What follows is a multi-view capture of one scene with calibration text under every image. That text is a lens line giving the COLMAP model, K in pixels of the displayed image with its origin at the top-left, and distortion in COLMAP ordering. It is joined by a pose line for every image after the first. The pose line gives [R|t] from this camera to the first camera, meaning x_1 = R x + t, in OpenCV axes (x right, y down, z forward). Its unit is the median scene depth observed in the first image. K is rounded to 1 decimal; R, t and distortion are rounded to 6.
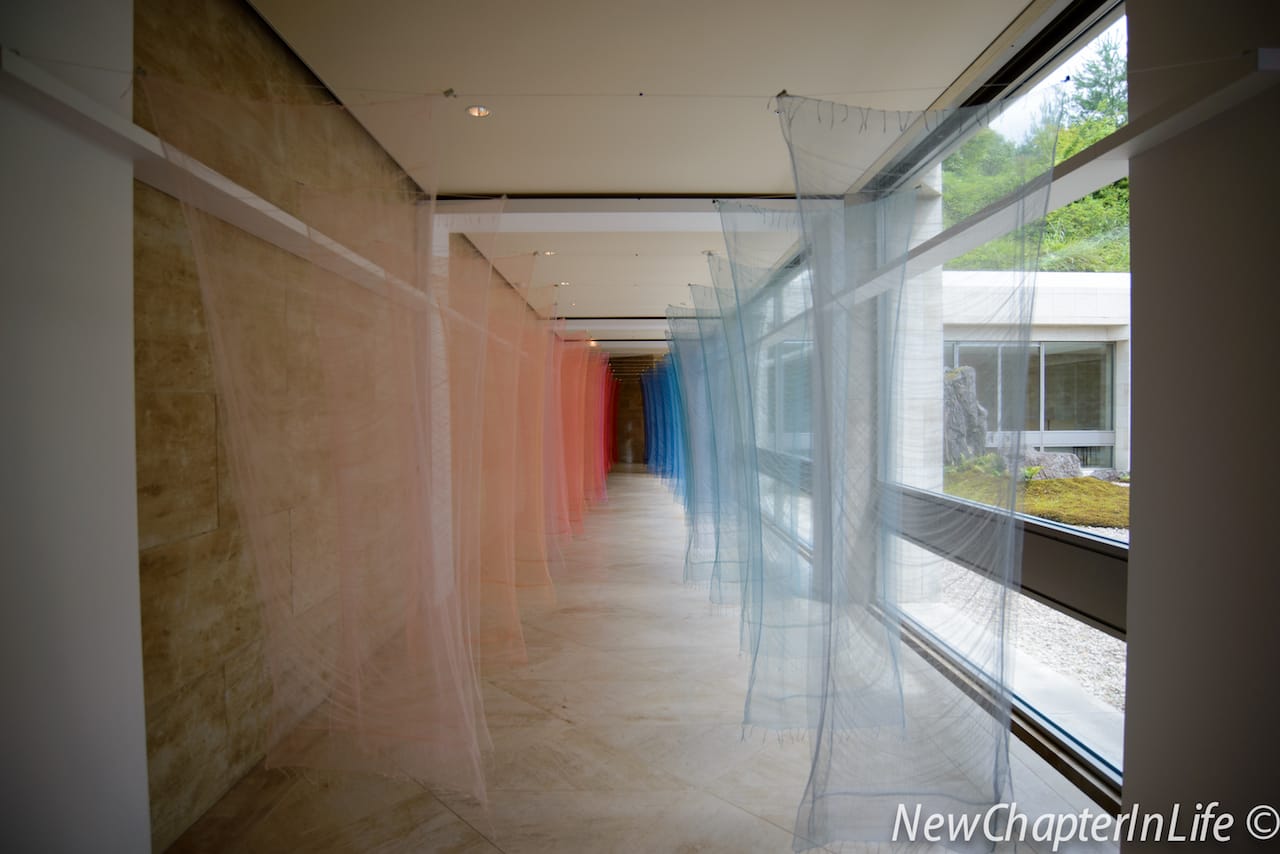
lens RADIAL K [[653.6, 0, 641.1], [0, 653.6, 432.2], [0, 0, 1]] dist [-0.037117, 0.002486]
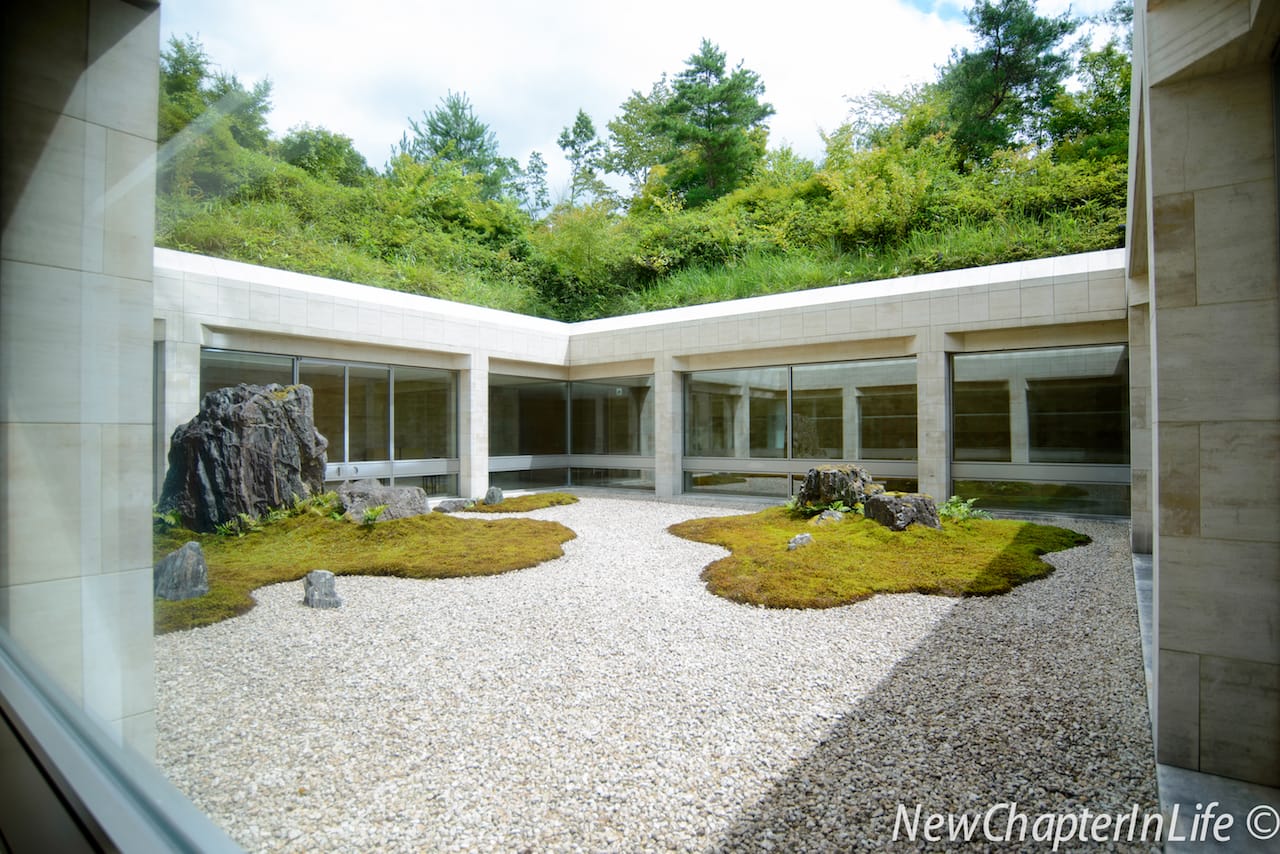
lens RADIAL K [[653.6, 0, 641.8], [0, 653.6, 431.4], [0, 0, 1]] dist [-0.037117, 0.002486]
pose [[0.615144, 0.013706, 0.788296, 0.114632], [0.016646, 0.999400, -0.030366, -0.010724], [-0.788239, 0.031802, 0.614547, 0.153175]]
